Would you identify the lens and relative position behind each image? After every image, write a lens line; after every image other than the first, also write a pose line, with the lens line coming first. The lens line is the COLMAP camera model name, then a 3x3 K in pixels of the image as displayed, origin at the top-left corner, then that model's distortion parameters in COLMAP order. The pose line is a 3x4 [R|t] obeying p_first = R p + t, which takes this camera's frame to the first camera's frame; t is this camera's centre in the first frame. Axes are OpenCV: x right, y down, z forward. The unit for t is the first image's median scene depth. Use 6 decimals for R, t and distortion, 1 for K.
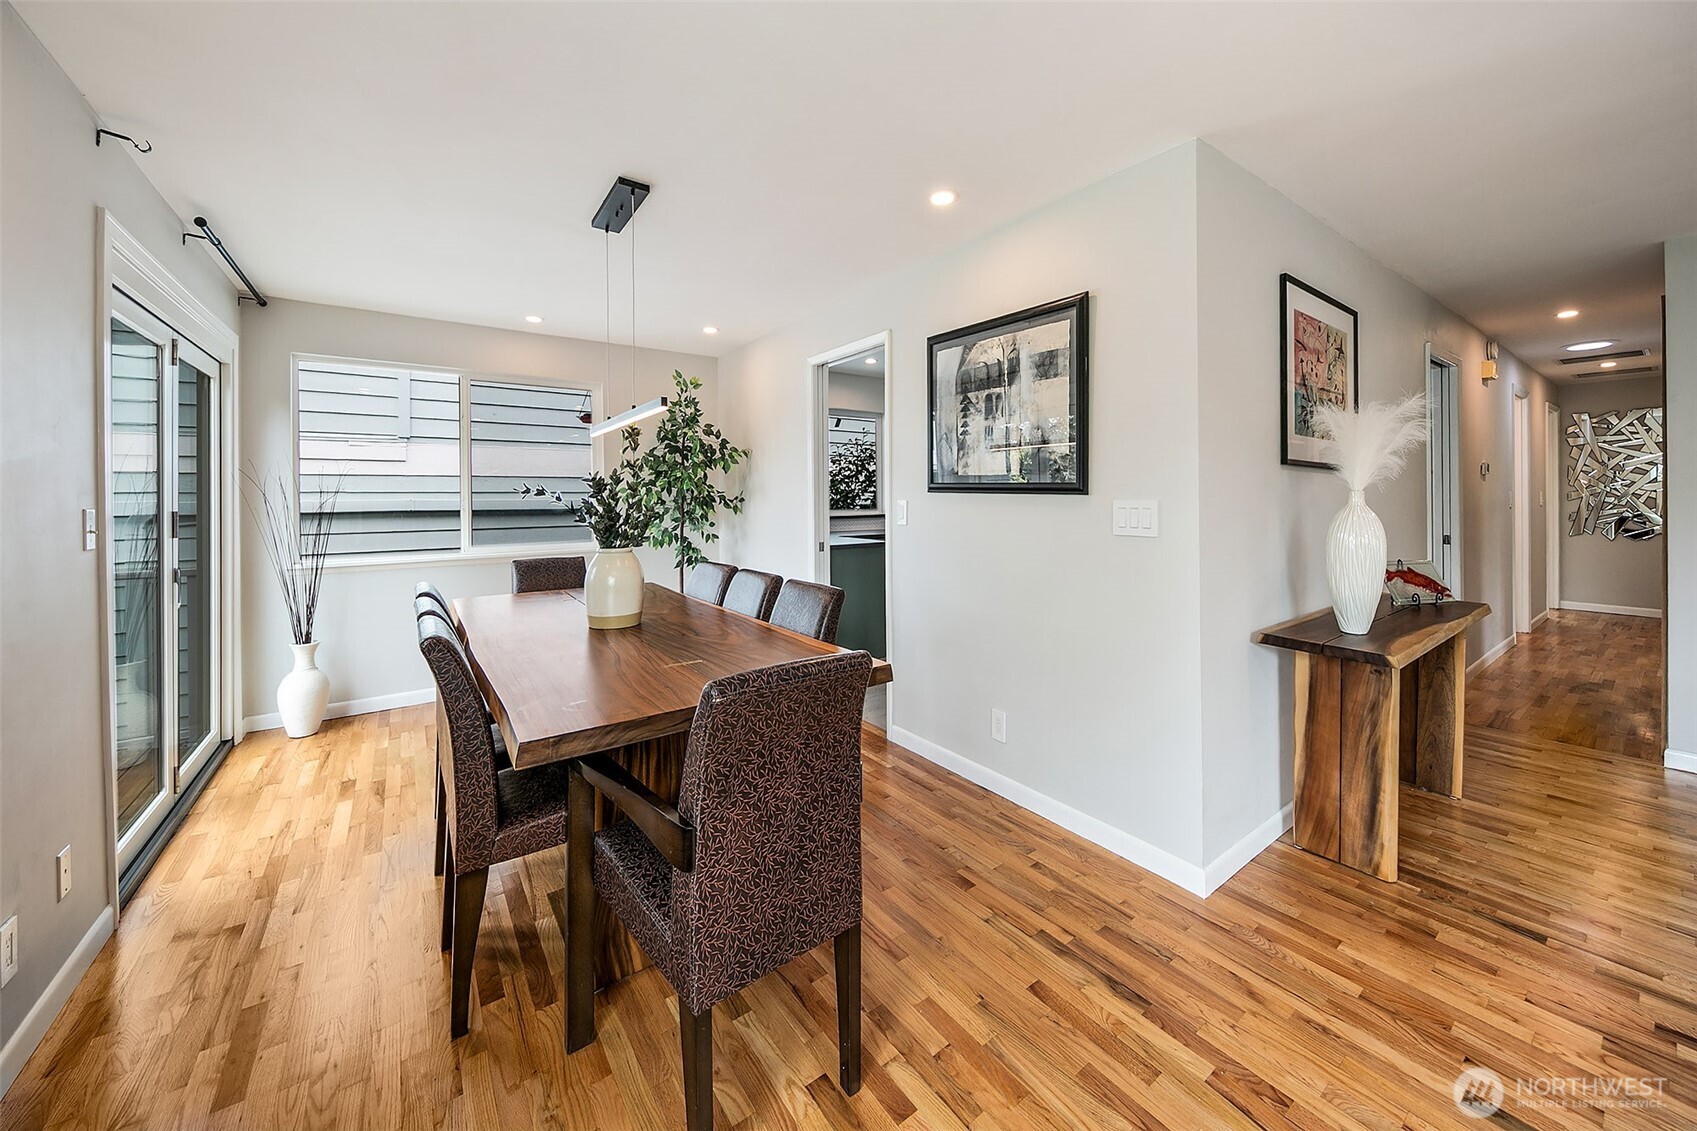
lens RADIAL K [[613.3, 0, 862.0], [0, 613.3, 496.3], [0, 0, 1]] dist [0.009361, 0.000023]
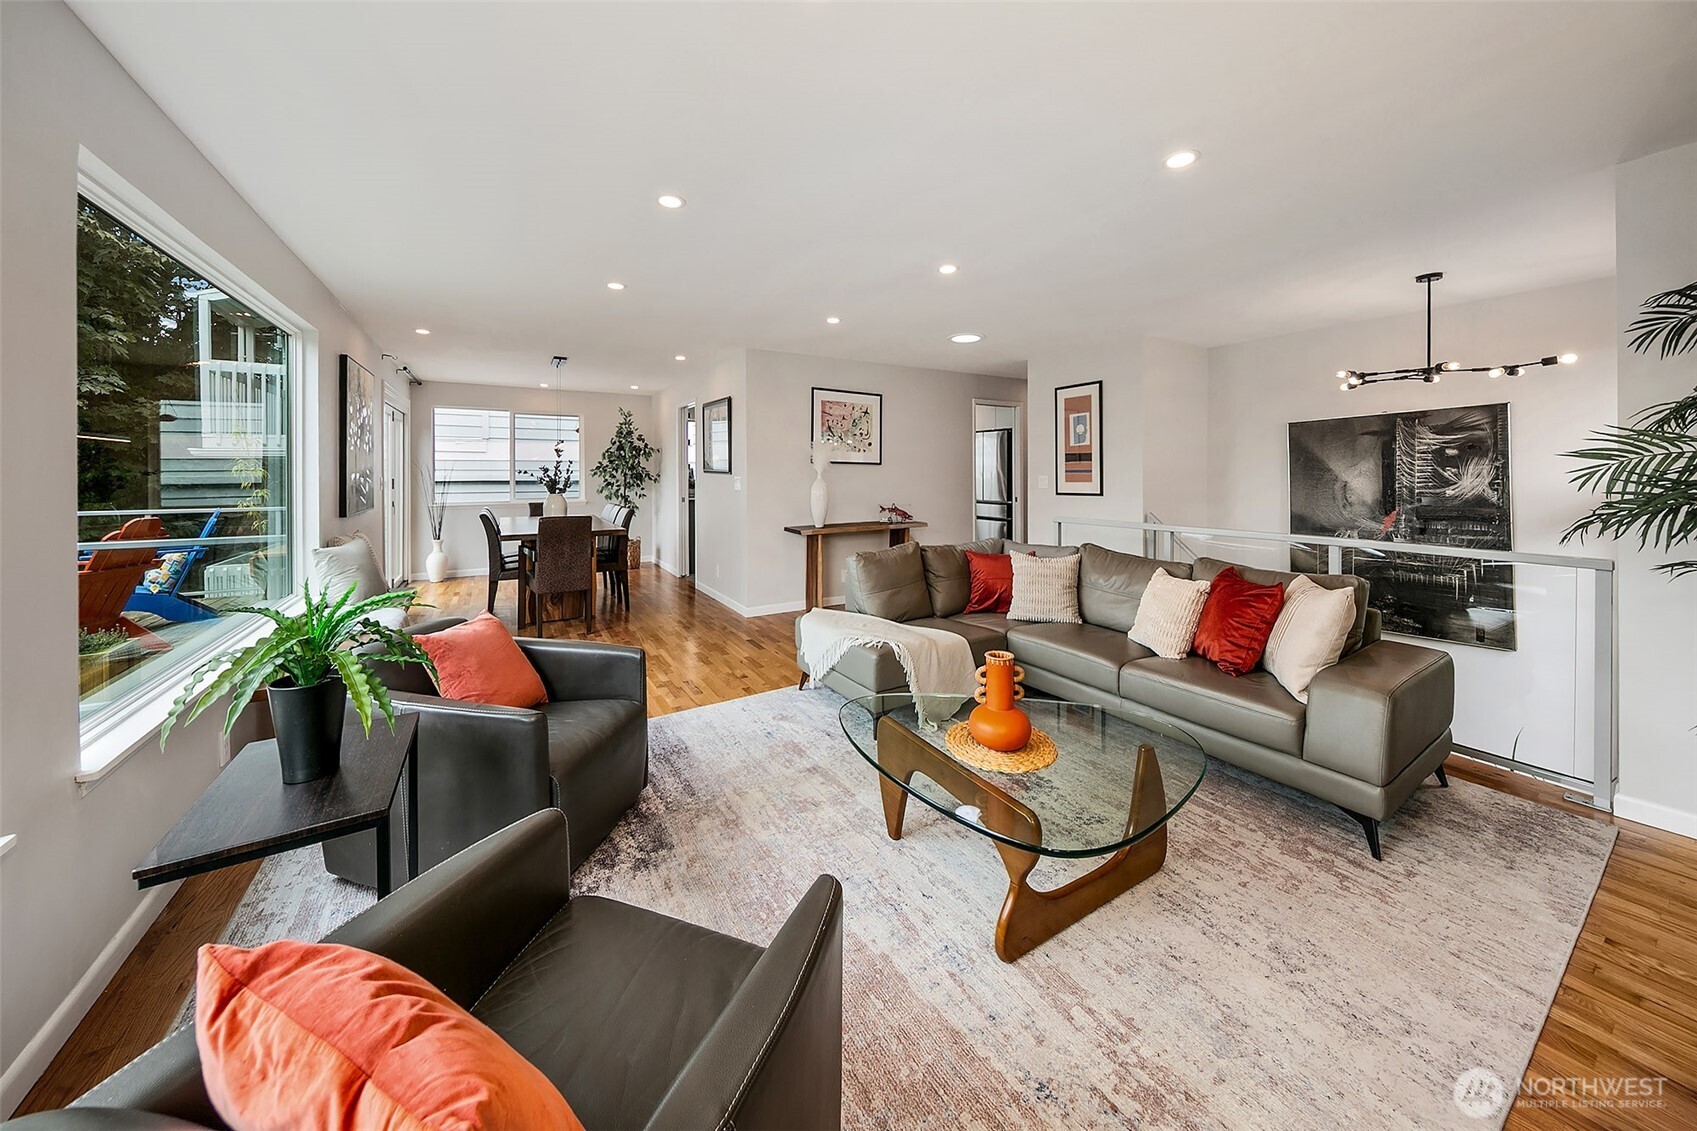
lens RADIAL K [[591.5, 0, 891.0], [0, 591.5, 470.8], [0, 0, 1]] dist [-0.006521, -0.000226]
pose [[0.998576, 0.003776, -0.053222, 0.675720], [-0.003843, 0.999992, -0.001154, -0.010078], [0.053217, 0.001357, 0.998582, -0.830663]]
